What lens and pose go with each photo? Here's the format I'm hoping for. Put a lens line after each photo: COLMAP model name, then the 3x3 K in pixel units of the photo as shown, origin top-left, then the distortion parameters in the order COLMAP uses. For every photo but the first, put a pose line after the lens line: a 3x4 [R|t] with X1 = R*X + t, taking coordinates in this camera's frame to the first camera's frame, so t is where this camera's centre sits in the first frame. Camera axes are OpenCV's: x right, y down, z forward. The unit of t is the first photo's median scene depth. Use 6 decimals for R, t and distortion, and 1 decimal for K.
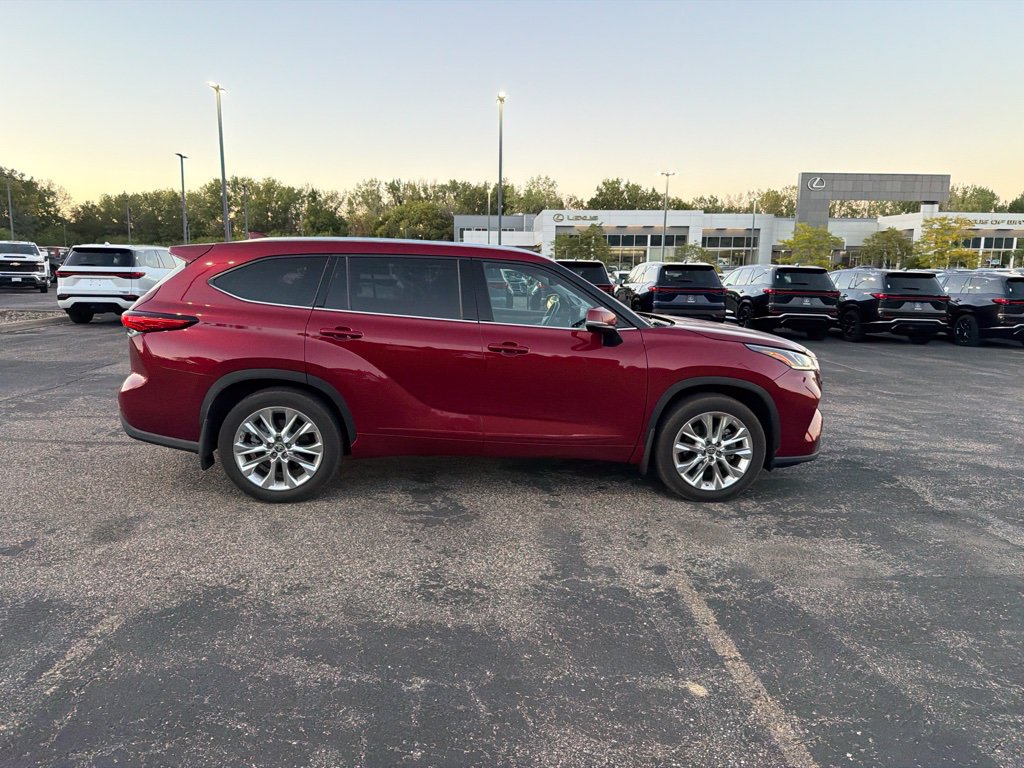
lens RADIAL K [[712.0, 0, 515.2], [0, 712.0, 389.3], [0, 0, 1]] dist [0.051302, -0.069111]
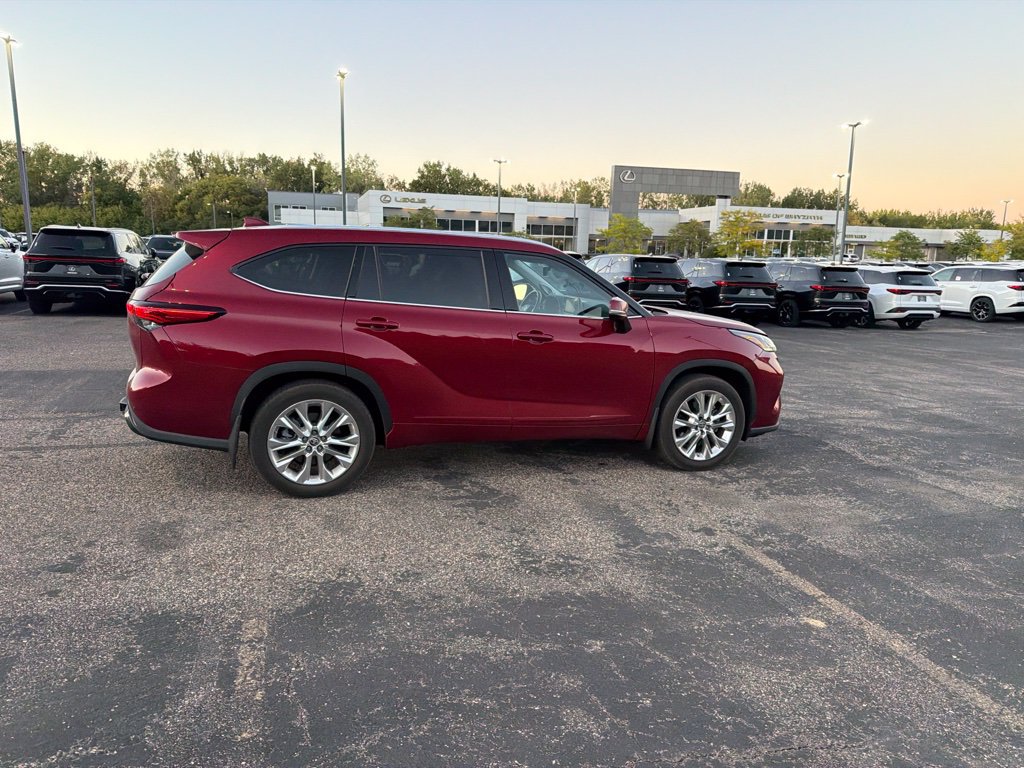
lens RADIAL K [[712.0, 0, 515.0], [0, 712.0, 389.0], [0, 0, 1]] dist [0.051302, -0.069111]
pose [[0.969374, -0.031835, 0.243516, -0.280792], [0.026383, 0.999324, 0.025619, -0.007275], [-0.244167, -0.018410, 0.969559, -0.014142]]
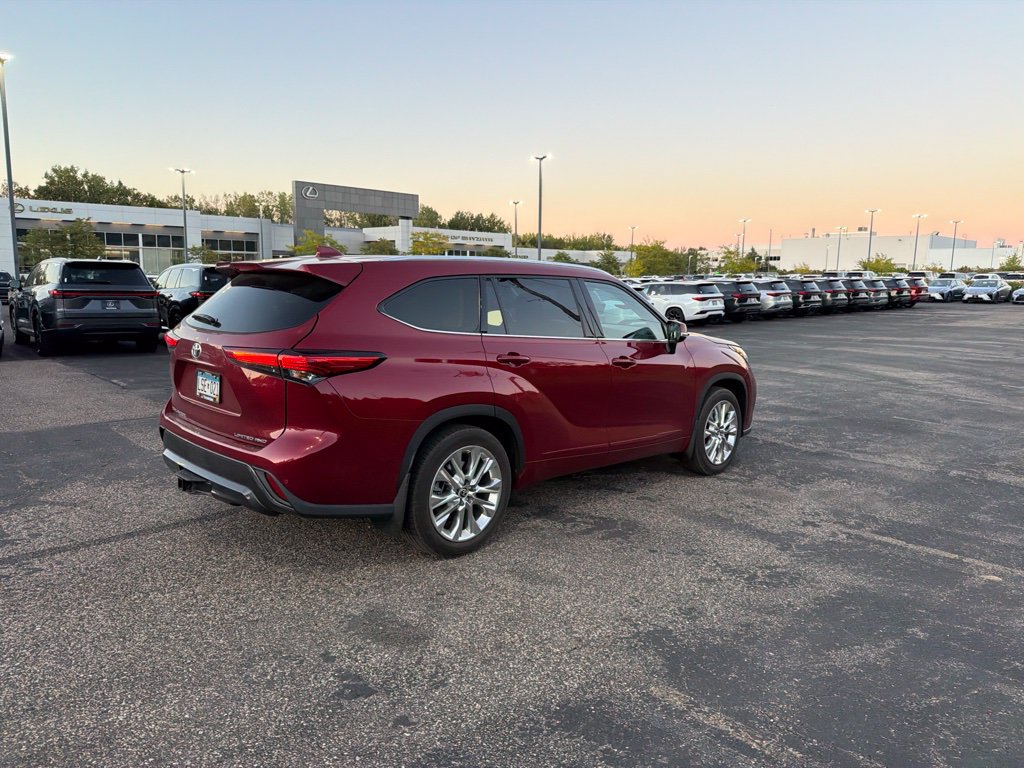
lens RADIAL K [[712.0, 0, 515.1], [0, 712.0, 384.5], [0, 0, 1]] dist [0.051302, -0.069111]
pose [[0.768584, -0.092179, 0.633073, -0.777123], [0.099367, 0.994756, 0.024205, -0.062306], [-0.631984, 0.044303, 0.773714, 0.254703]]
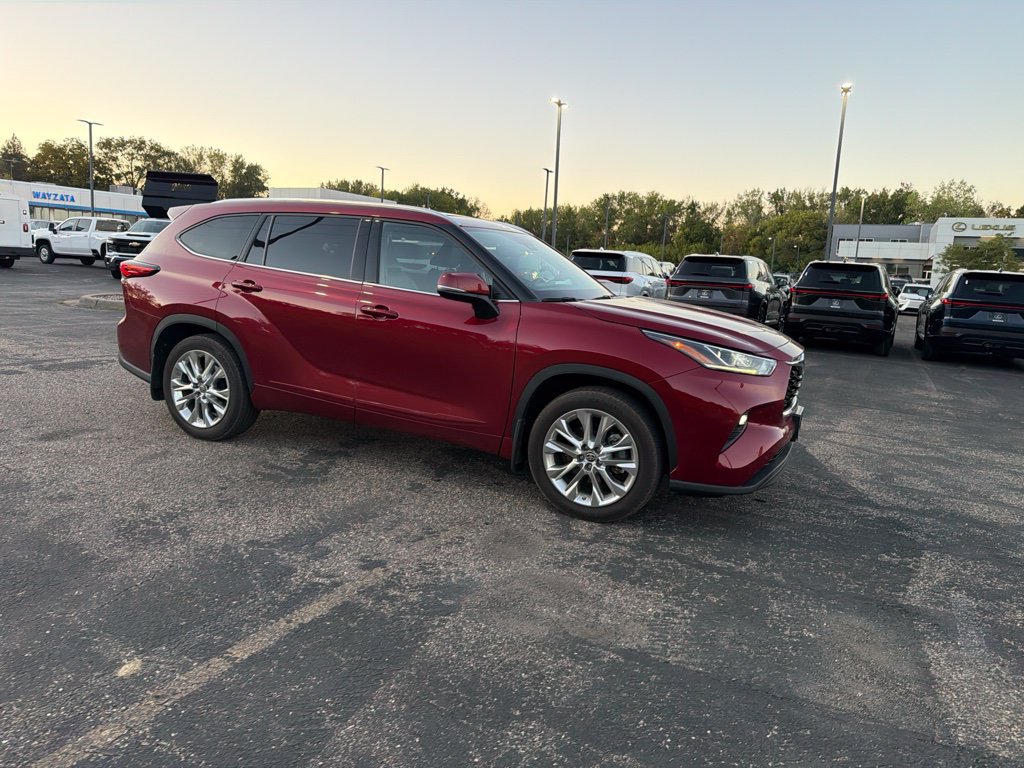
lens RADIAL K [[712.0, 0, 510.3], [0, 712.0, 382.9], [0, 0, 1]] dist [0.051302, -0.069111]
pose [[0.869398, 0.108679, -0.482012, 0.572420], [-0.120426, 0.992700, 0.006613, 0.008413], [0.479212, 0.052298, 0.876140, 0.246422]]
